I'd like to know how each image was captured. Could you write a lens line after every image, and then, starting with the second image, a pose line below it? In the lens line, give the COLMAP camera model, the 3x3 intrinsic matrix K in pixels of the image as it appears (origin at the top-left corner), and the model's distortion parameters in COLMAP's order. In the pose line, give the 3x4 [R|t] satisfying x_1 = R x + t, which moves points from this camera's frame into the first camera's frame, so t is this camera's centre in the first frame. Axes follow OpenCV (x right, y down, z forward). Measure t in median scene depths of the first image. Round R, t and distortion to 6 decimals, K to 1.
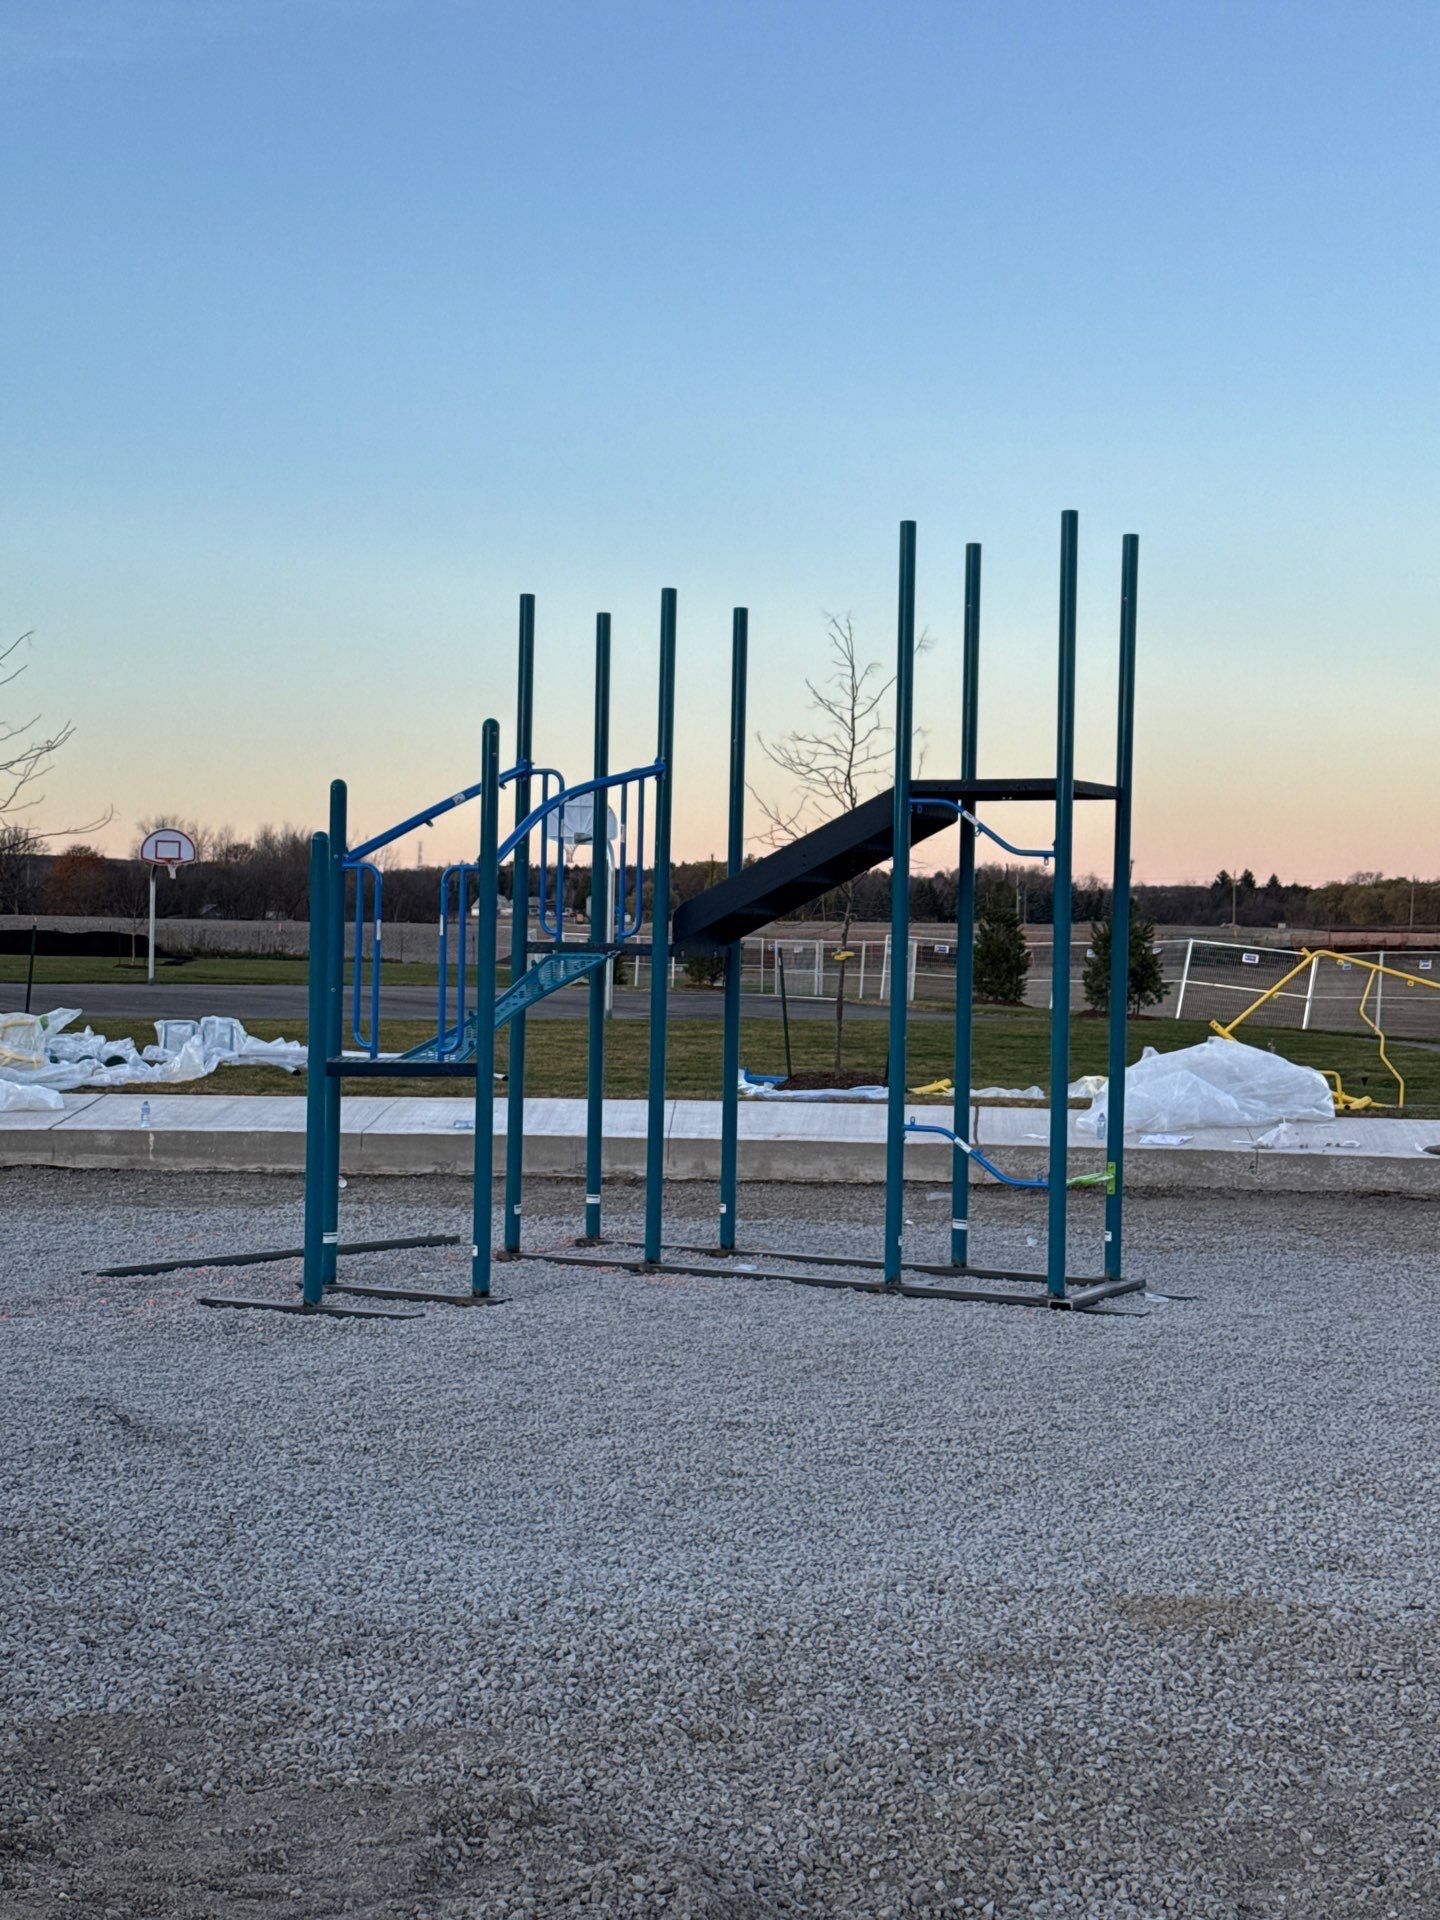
lens RADIAL K [[2760.4, 0, 720.0], [0, 2760.4, 960.0], [0, 0, 1]] dist [0.140329, -0.041864]
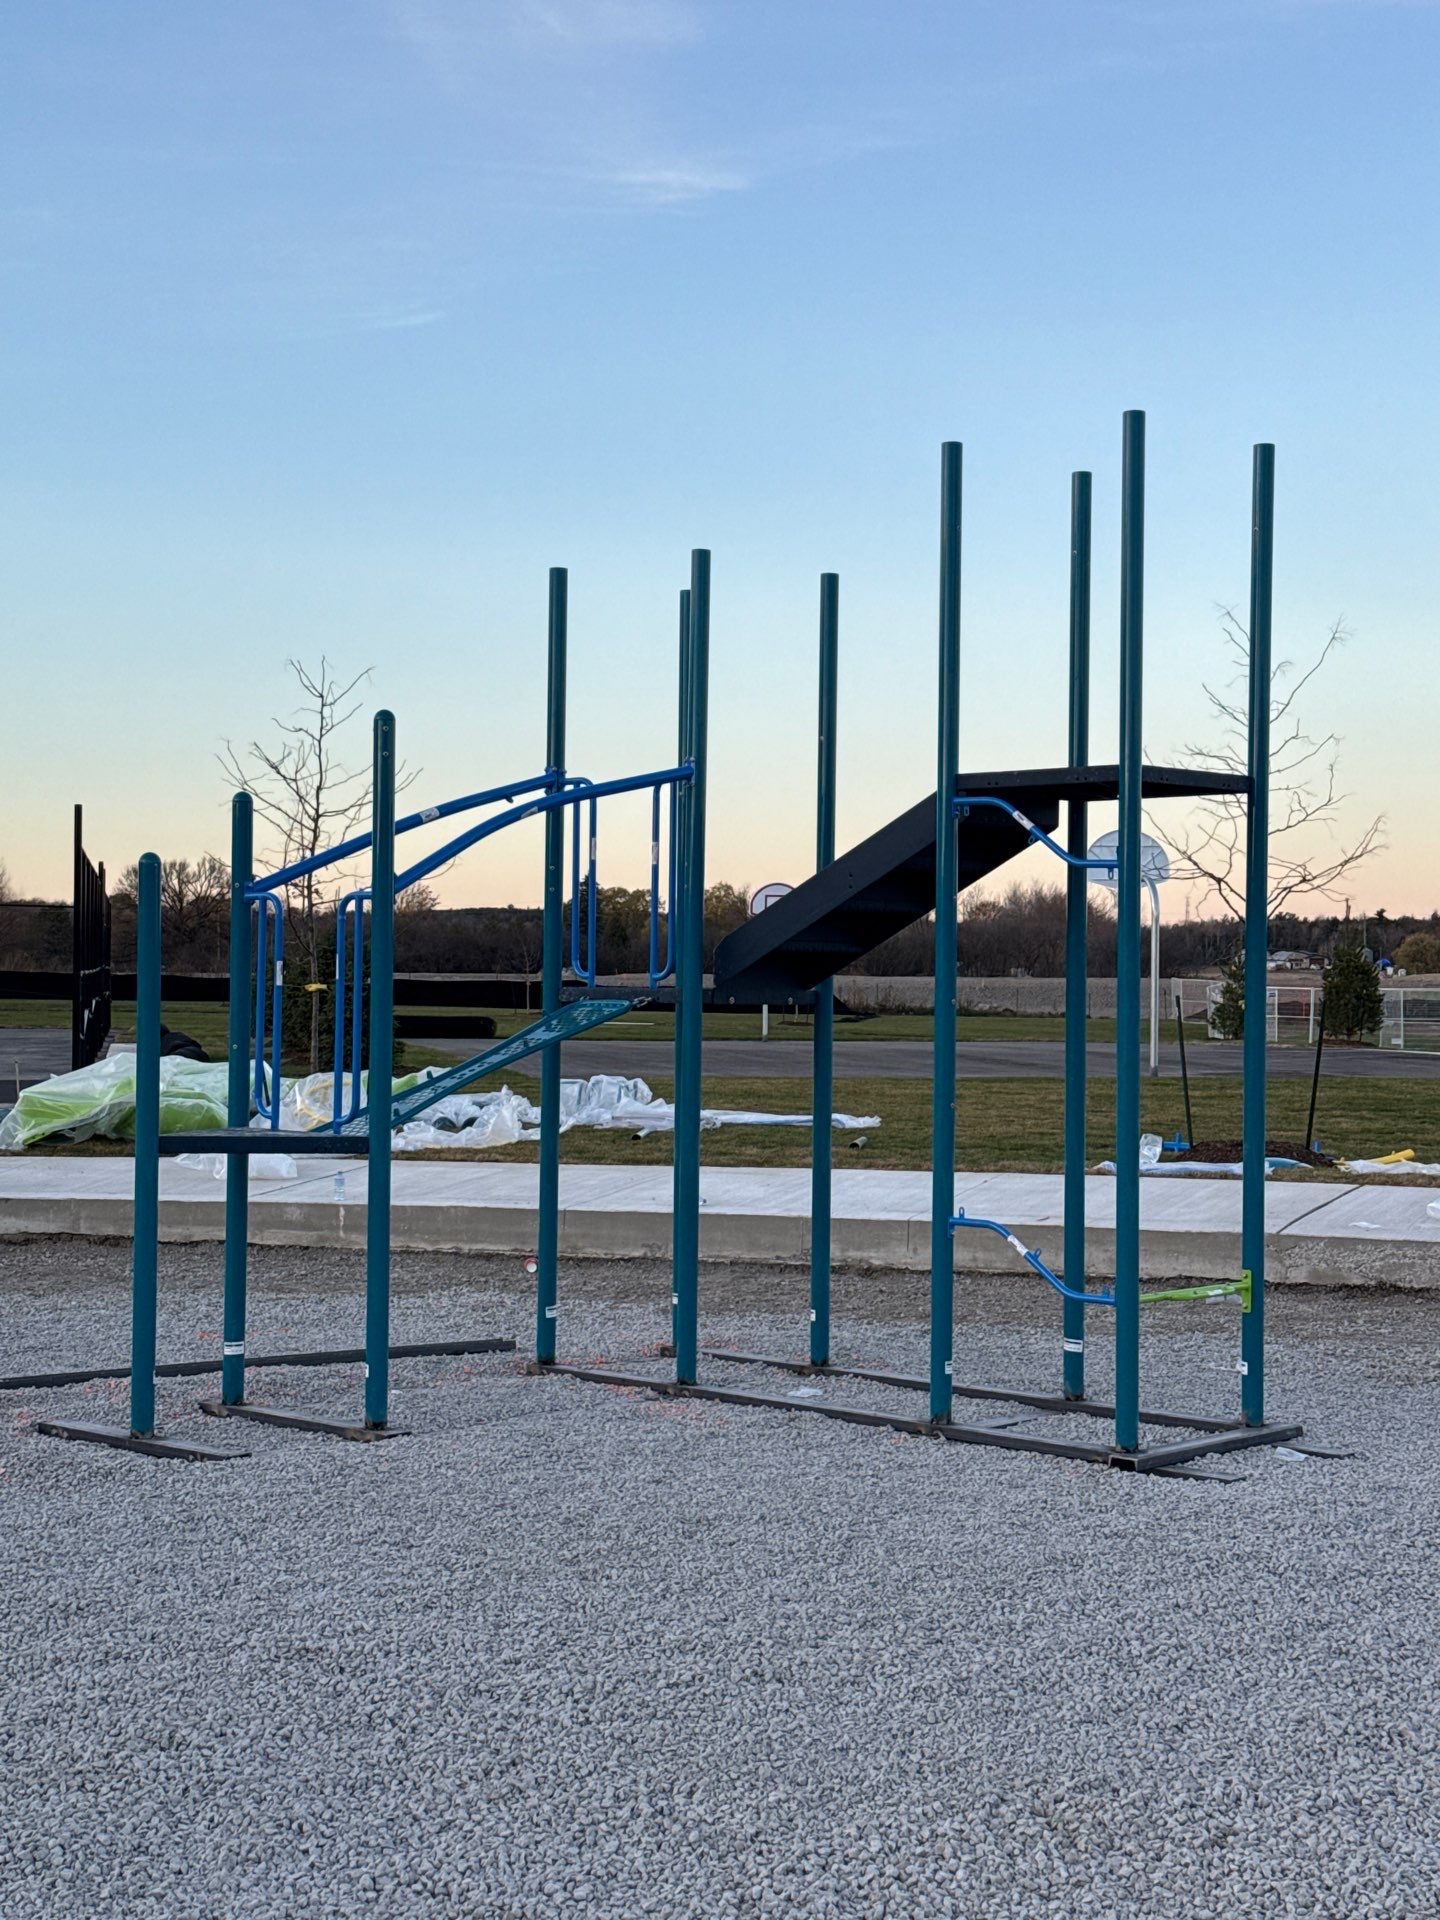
lens RADIAL K [[2760.4, 0, 720.0], [0, 2760.4, 960.0], [0, 0, 1]] dist [0.140329, -0.041864]
pose [[0.962626, -0.012574, -0.270541, 0.188917], [0.007073, 0.999748, -0.021298, 0.002957], [0.270740, 0.018588, 0.962473, 0.204820]]
